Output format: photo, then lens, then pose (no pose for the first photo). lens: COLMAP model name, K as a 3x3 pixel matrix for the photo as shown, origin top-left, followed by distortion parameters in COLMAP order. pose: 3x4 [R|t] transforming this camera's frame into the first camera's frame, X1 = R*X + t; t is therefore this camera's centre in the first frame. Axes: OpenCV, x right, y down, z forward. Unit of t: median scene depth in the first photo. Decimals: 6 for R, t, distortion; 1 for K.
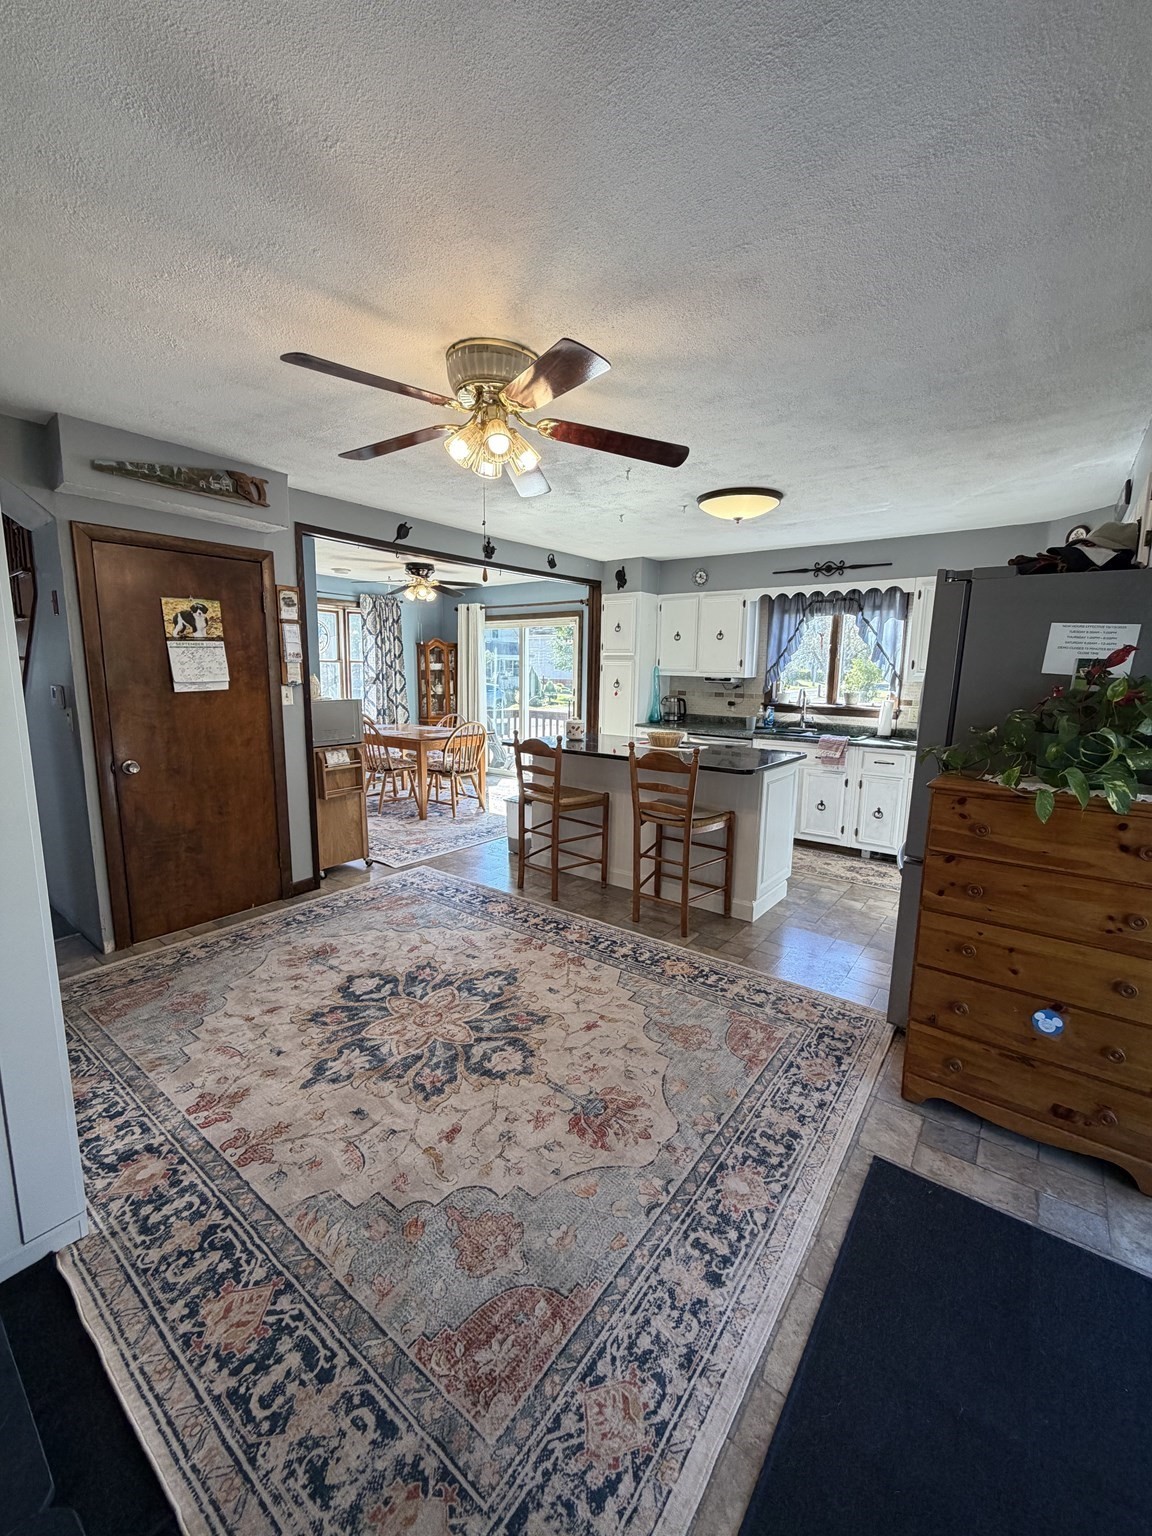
lens RADIAL K [[611.4, 0, 578.1], [0, 611.4, 762.5], [0, 0, 1]] dist [-0.001042, 0.000233]
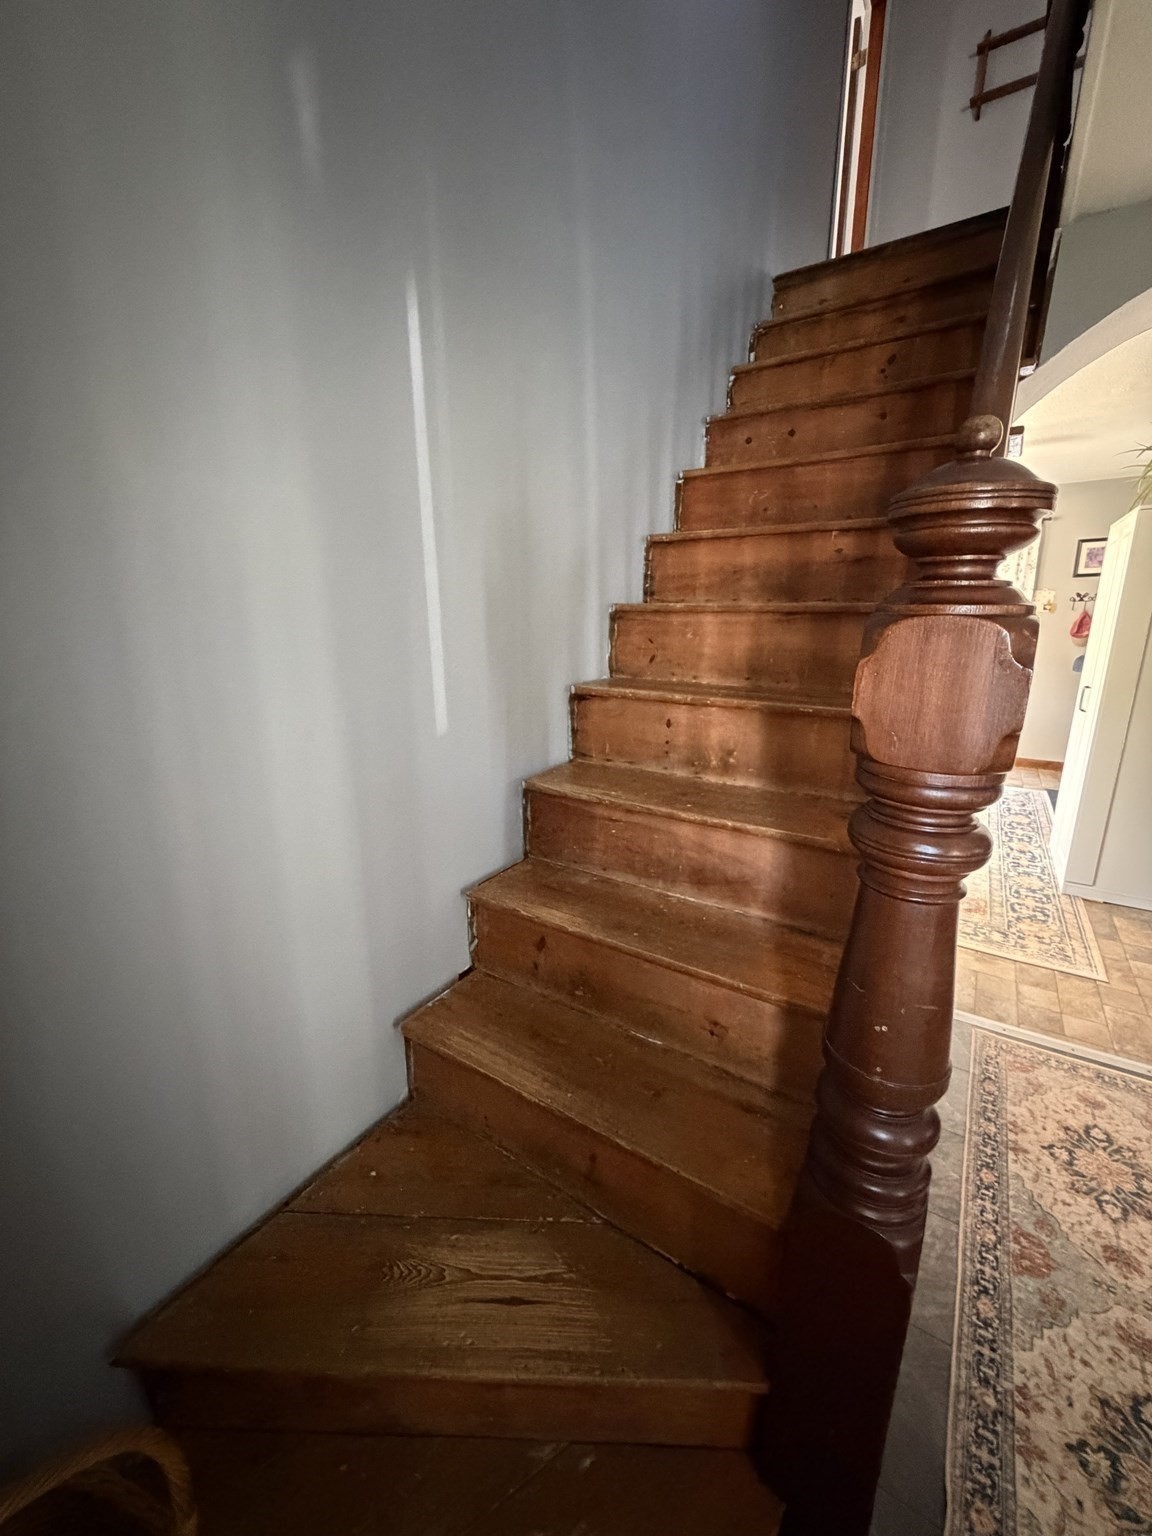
lens RADIAL K [[611.4, 0, 578.1], [0, 611.4, 762.5], [0, 0, 1]] dist [-0.001042, 0.000233]
pose [[-0.072611, -0.255356, 0.964117, -1.650364], [0.152014, 0.952541, 0.263739, -0.273858], [-0.985708, 0.165710, -0.030347, 1.615105]]
